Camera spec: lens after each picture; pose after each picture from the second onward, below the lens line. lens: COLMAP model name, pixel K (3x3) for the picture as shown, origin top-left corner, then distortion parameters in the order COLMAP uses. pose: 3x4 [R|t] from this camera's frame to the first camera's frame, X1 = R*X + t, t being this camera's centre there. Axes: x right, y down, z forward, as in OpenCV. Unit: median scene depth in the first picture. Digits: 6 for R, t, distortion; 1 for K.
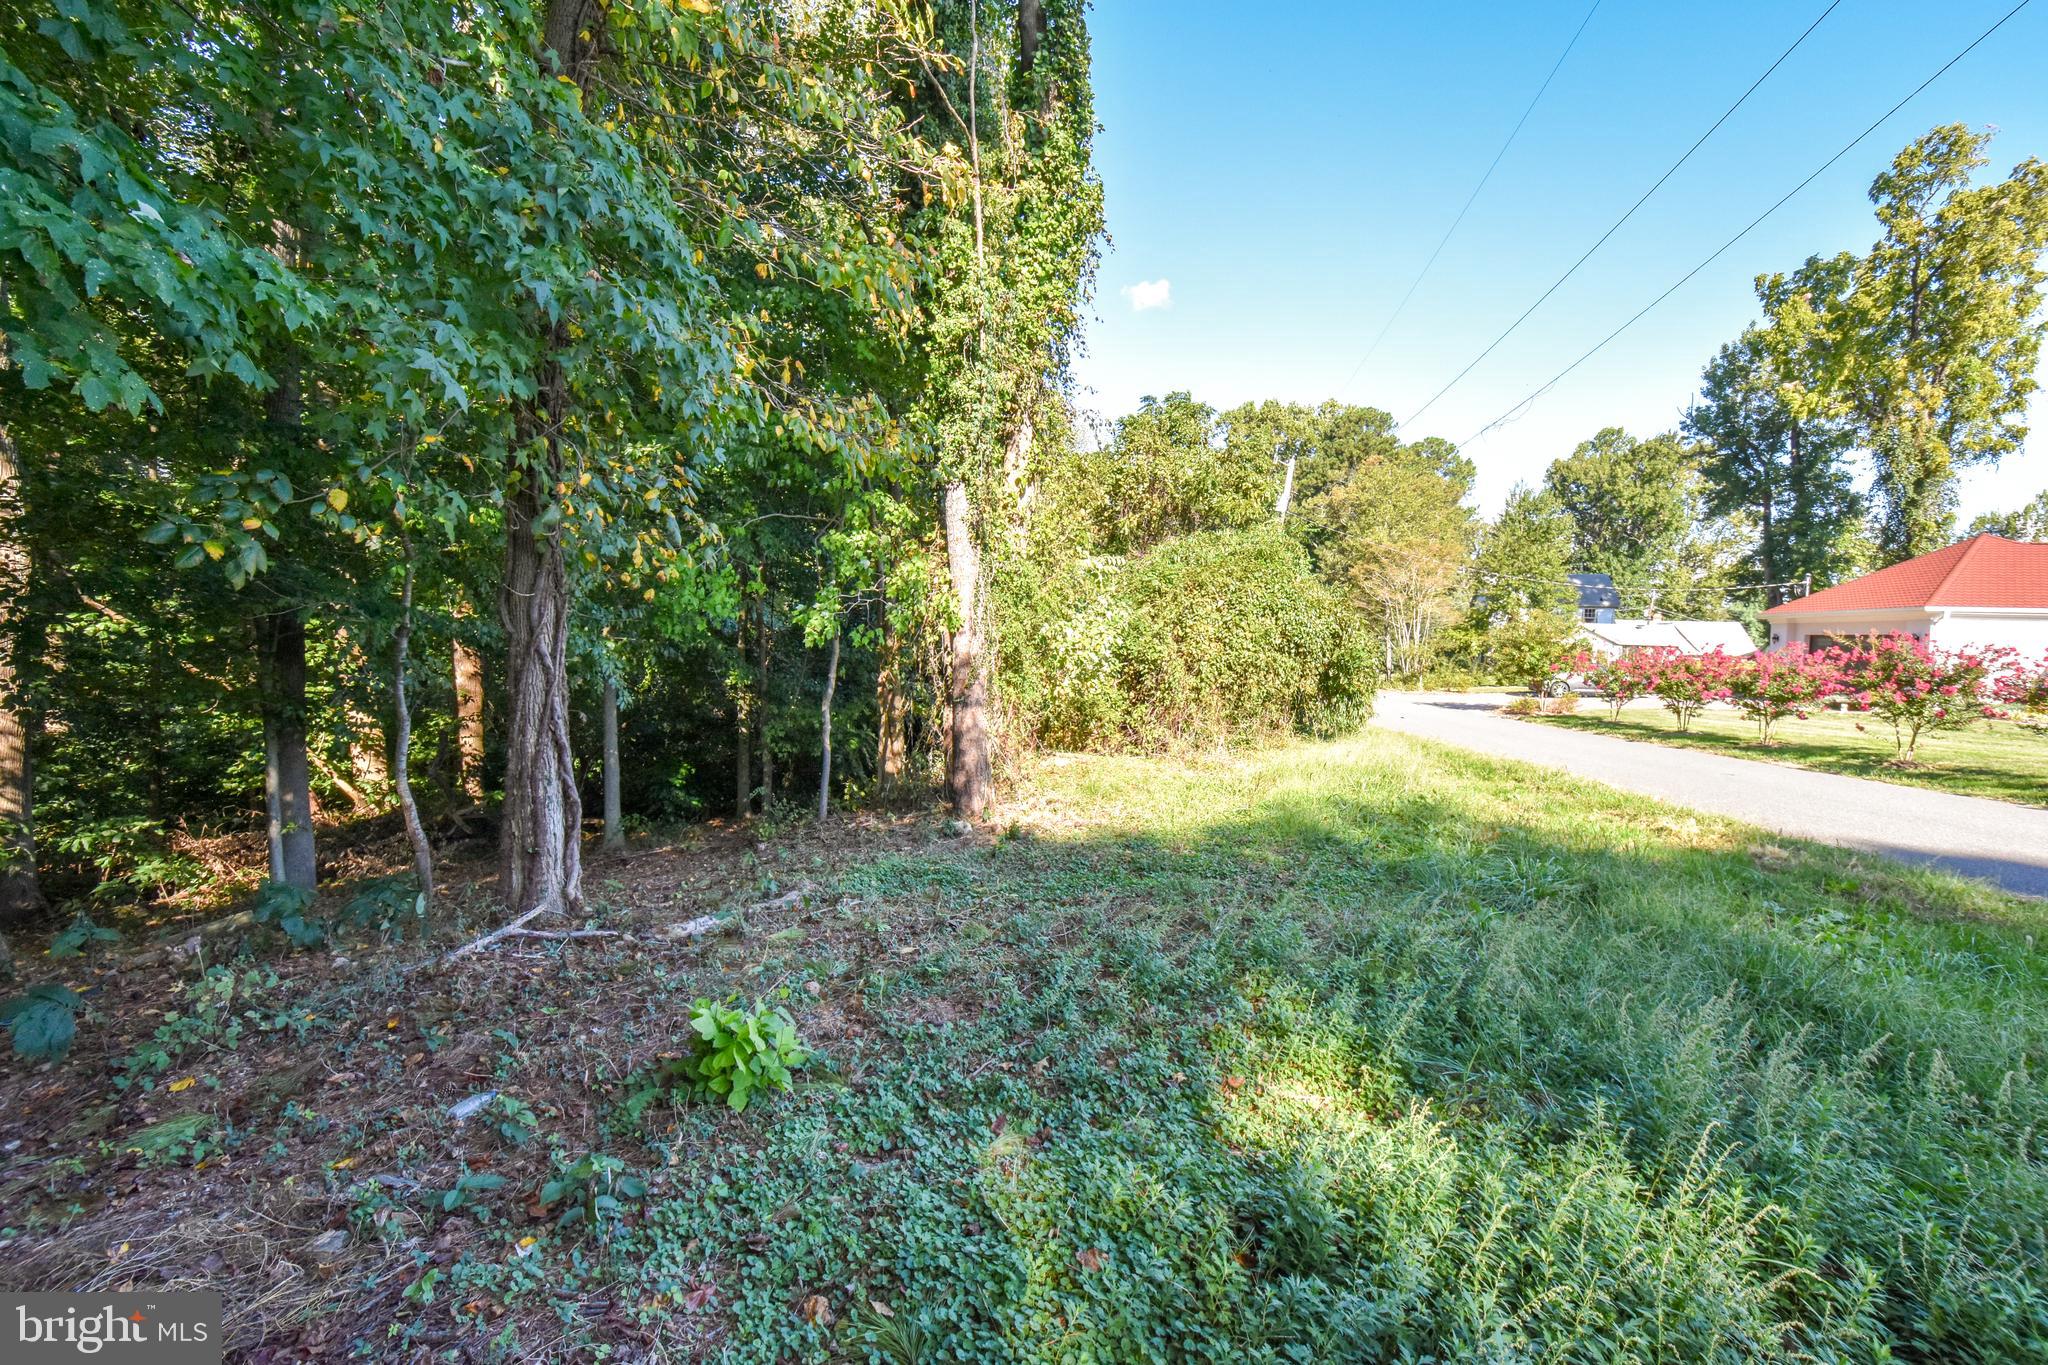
lens RADIAL K [[879.4, 0, 1027.1], [0, 879.4, 683.3], [0, 0, 1]] dist [0.000071, -0.002491]
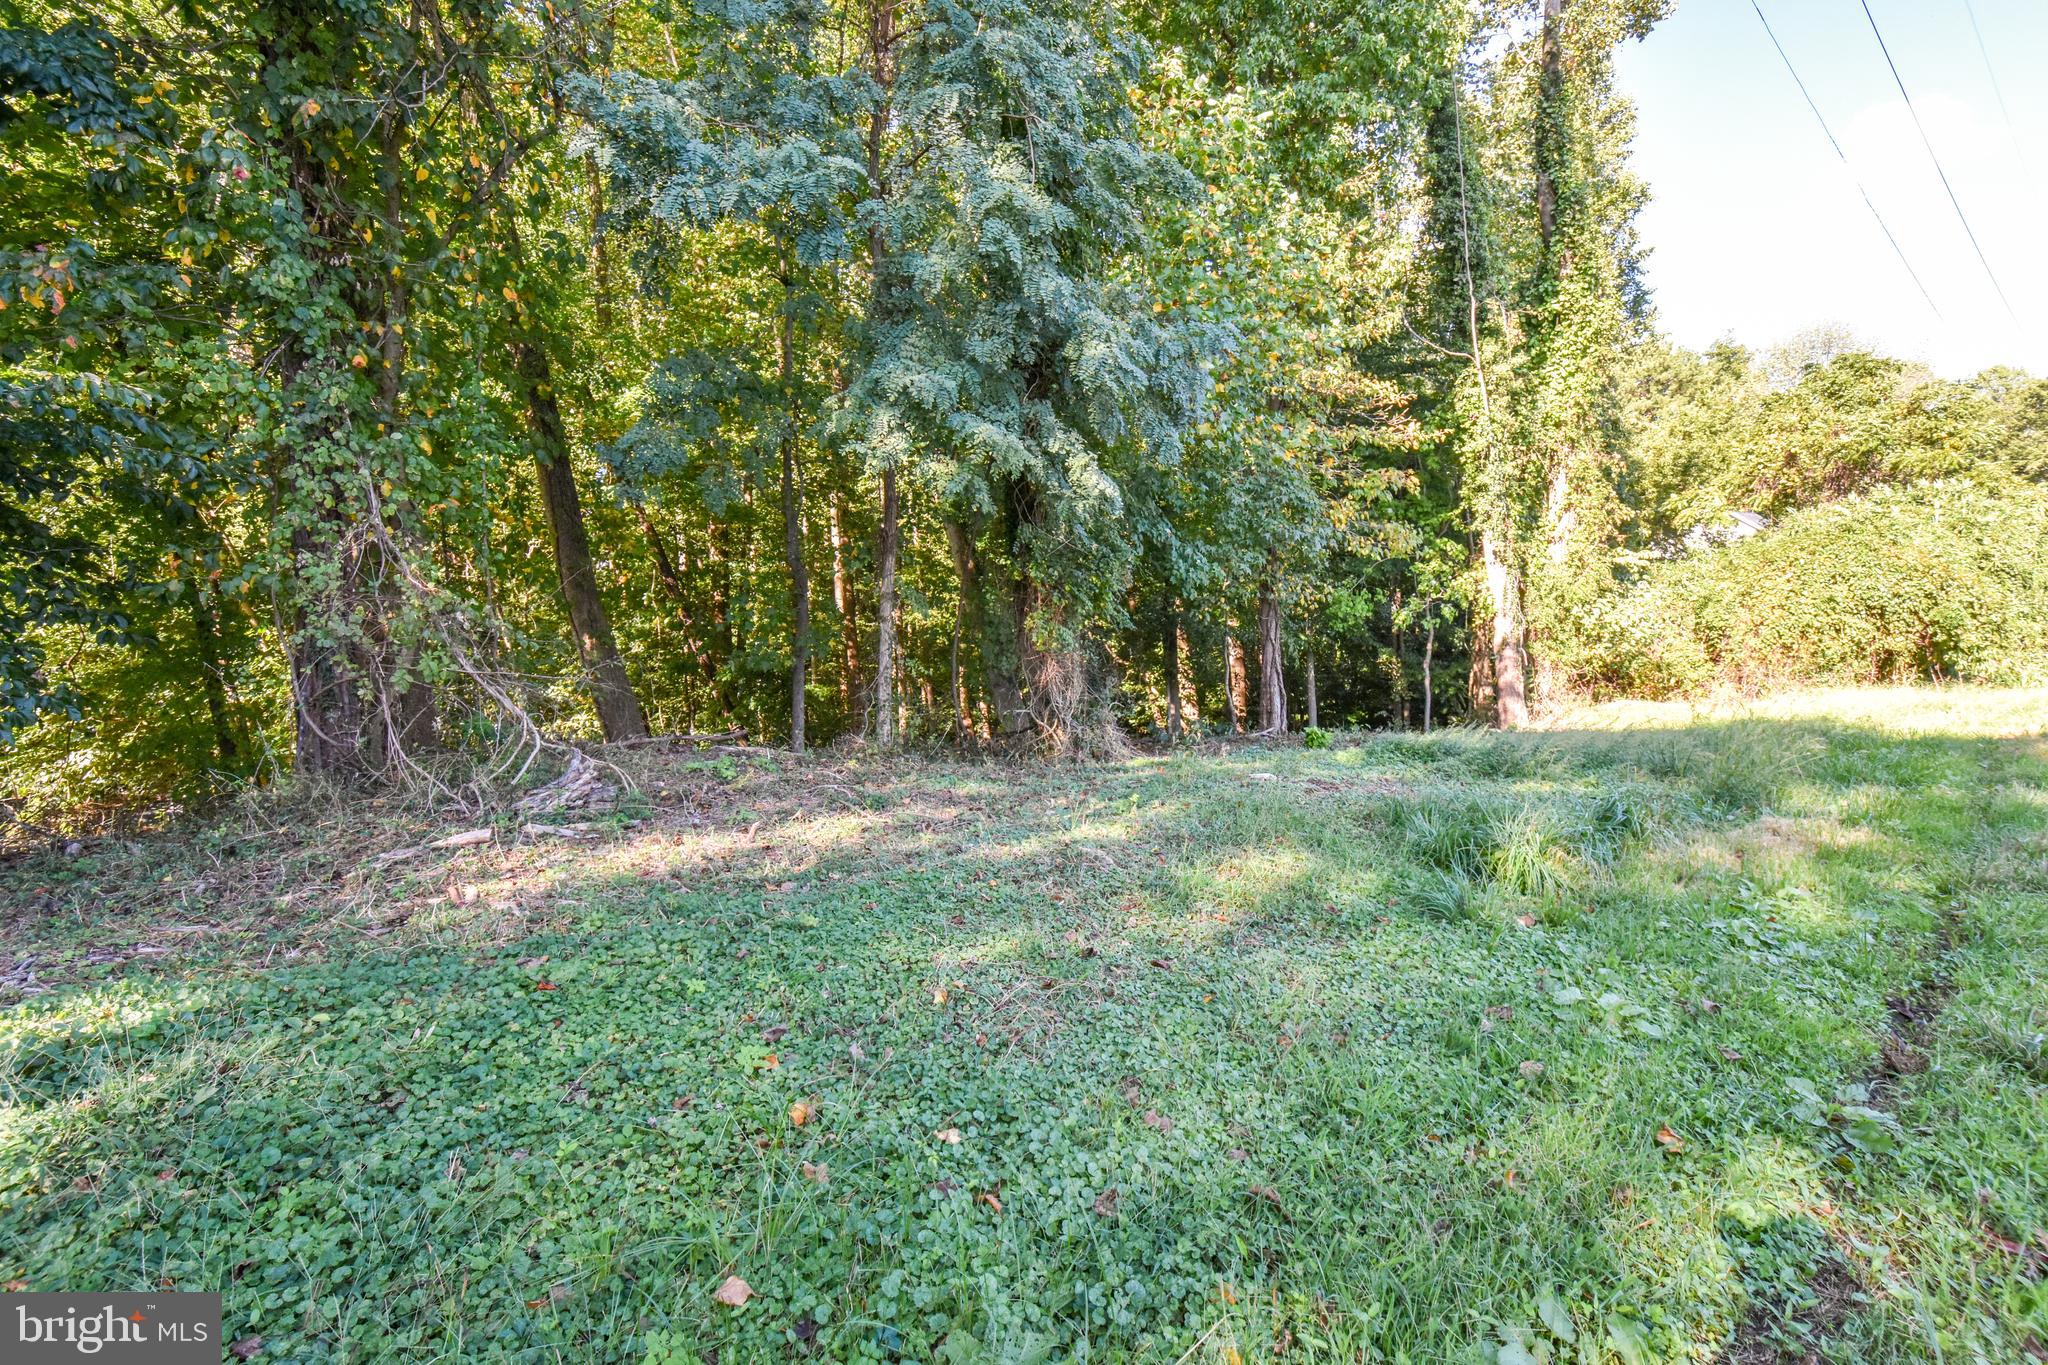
lens RADIAL K [[879.4, 0, 1016.7], [0, 879.4, 682.4], [0, 0, 1]] dist [0.000071, -0.002491]
pose [[0.703347, -0.027745, -0.710305, 0.788368], [0.024524, 0.999590, -0.014761, 0.120150], [0.710424, -0.007038, 0.703739, -1.411725]]
